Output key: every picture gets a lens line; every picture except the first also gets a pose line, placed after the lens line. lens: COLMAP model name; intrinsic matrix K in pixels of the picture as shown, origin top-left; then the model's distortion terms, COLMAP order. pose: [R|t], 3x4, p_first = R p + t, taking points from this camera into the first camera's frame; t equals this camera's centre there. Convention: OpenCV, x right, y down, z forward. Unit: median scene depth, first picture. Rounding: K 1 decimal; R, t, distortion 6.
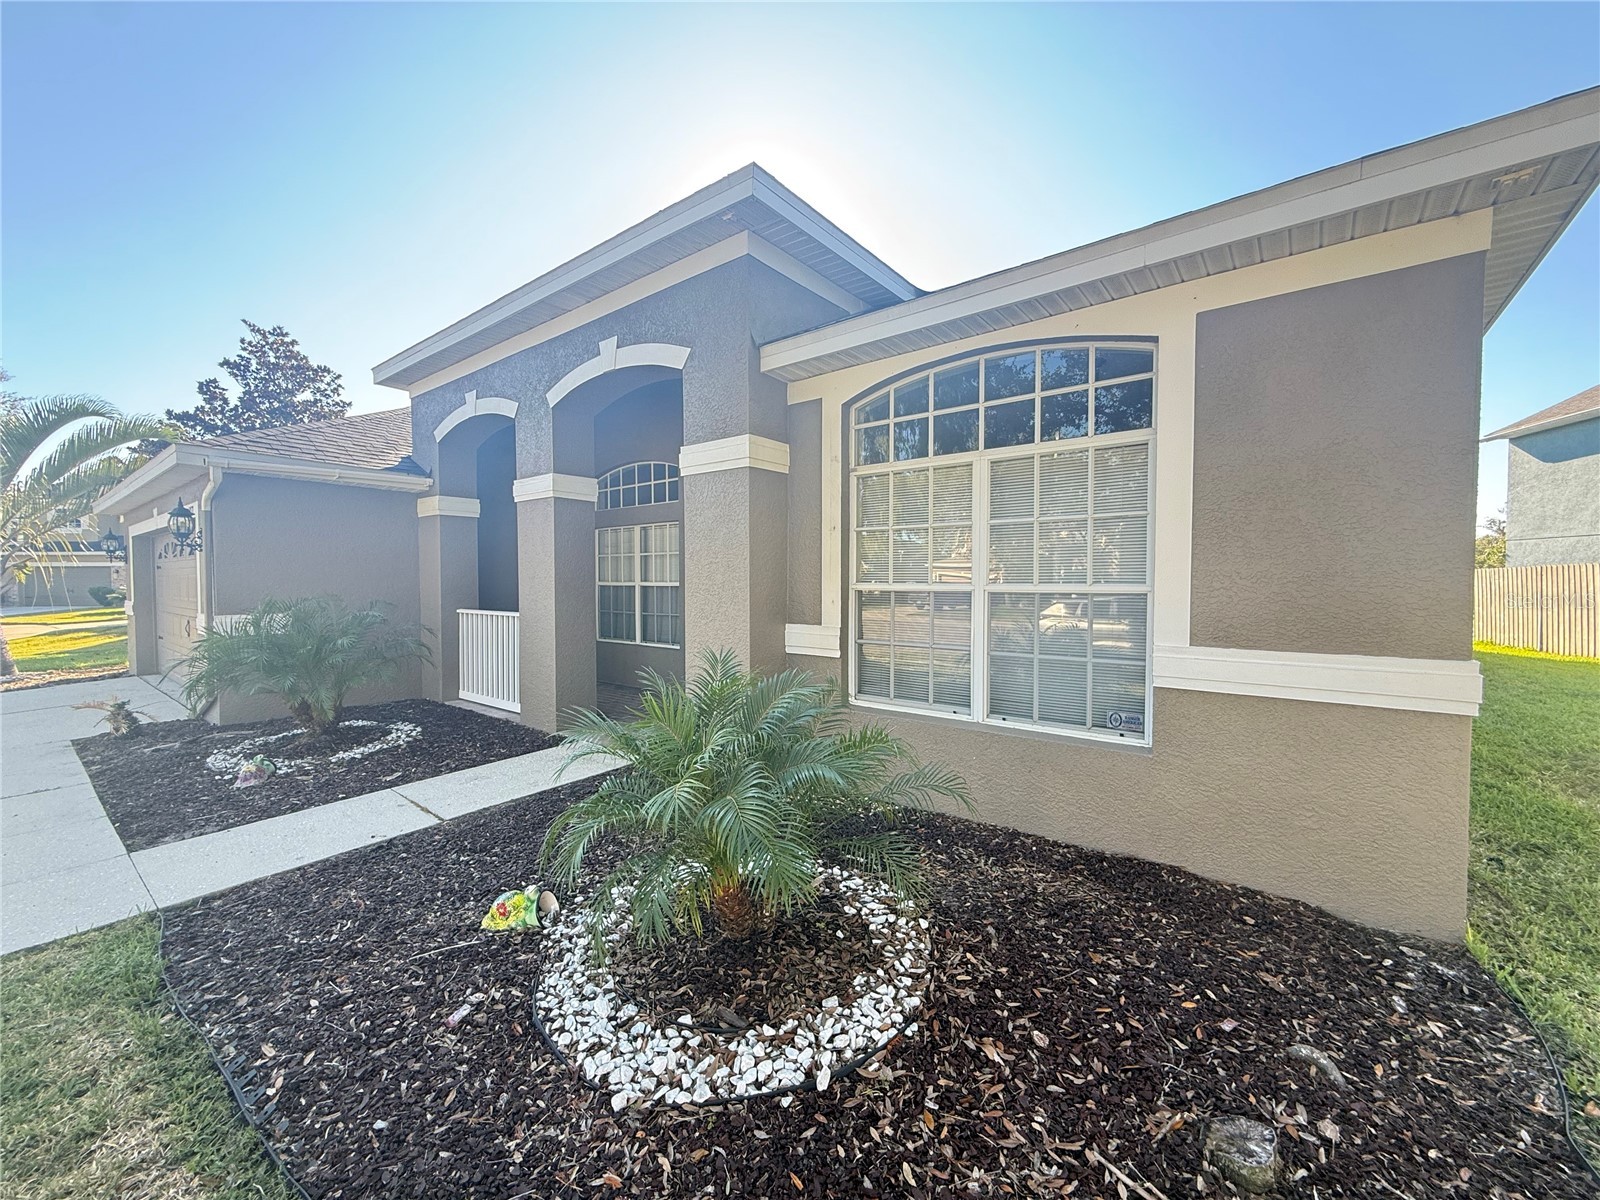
lens RADIAL K [[635.3, 0, 800.0], [0, 635.3, 600.0], [0, 0, 1]] dist [0.000508, -0.000099]
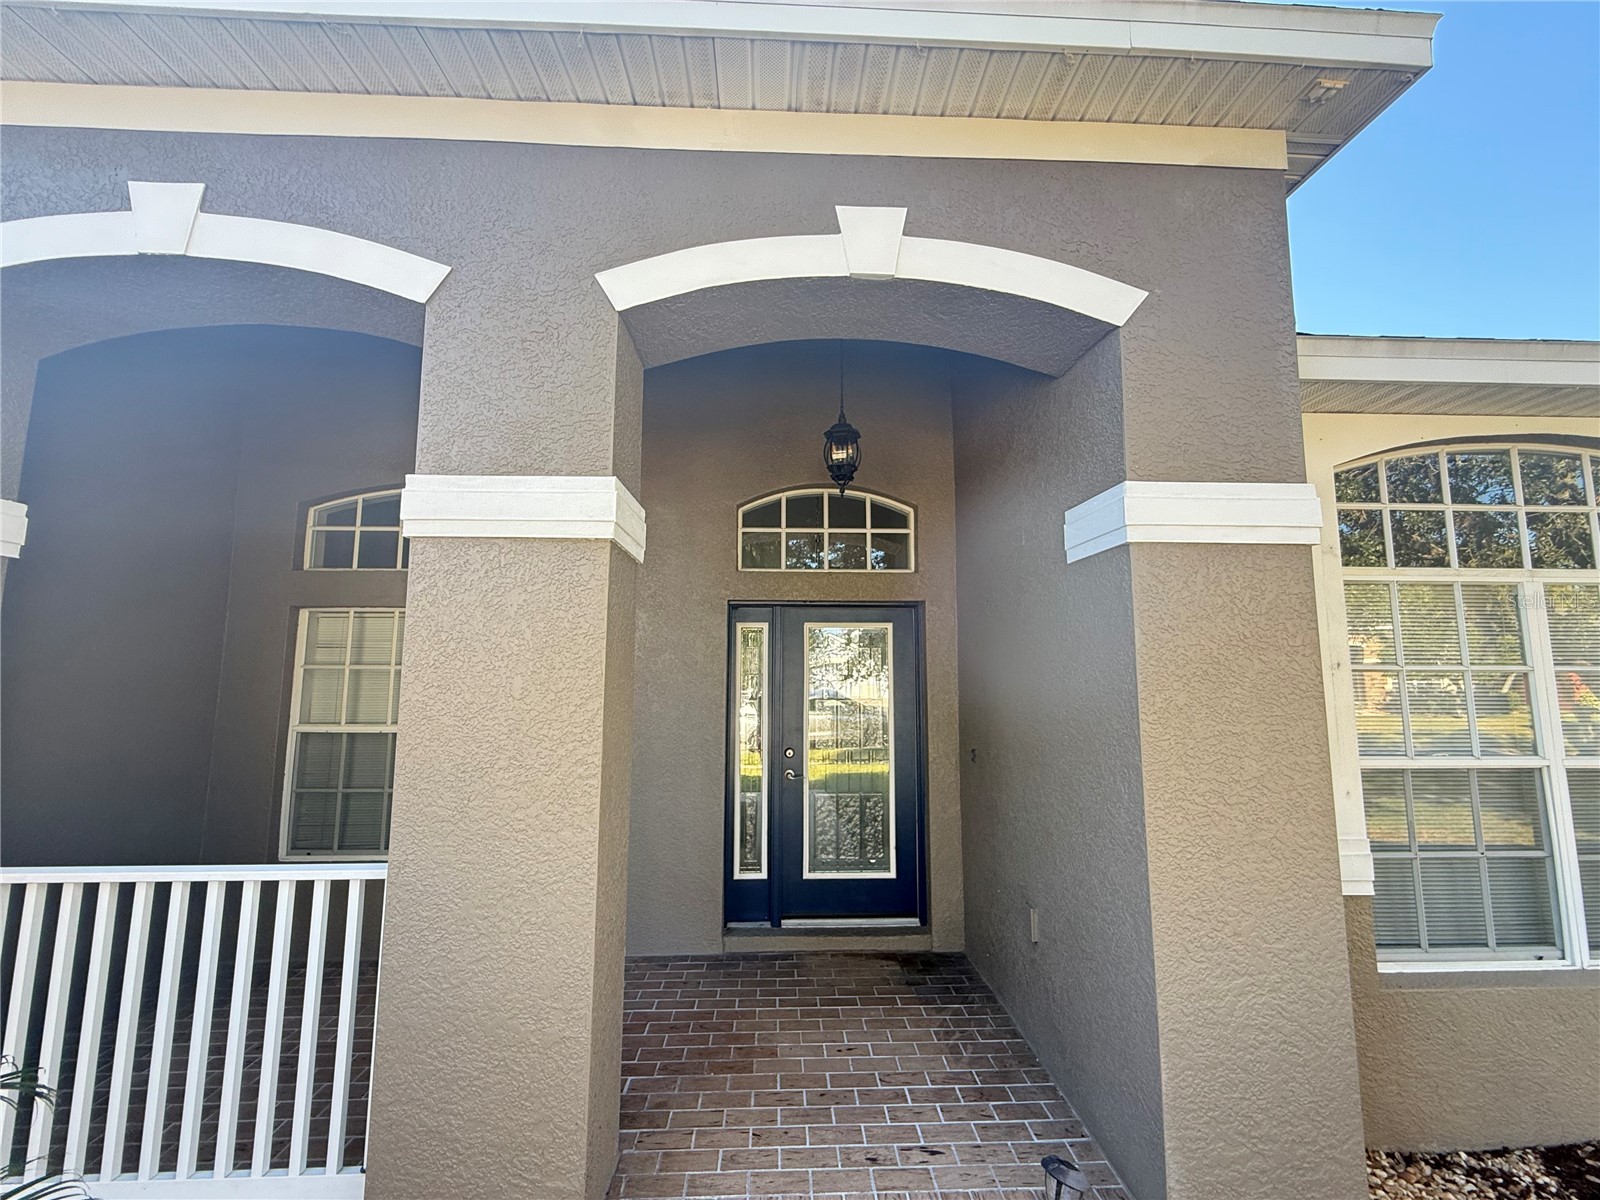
lens RADIAL K [[669.0, 0, 795.9], [0, 669.0, 611.4], [0, 0, 1]] dist [0.000270, -0.000150]
pose [[0.766867, 0.086842, 0.635904, -0.650626], [0.008760, 0.989295, -0.145667, -0.065883], [-0.641747, 0.117278, 0.757897, 0.749107]]
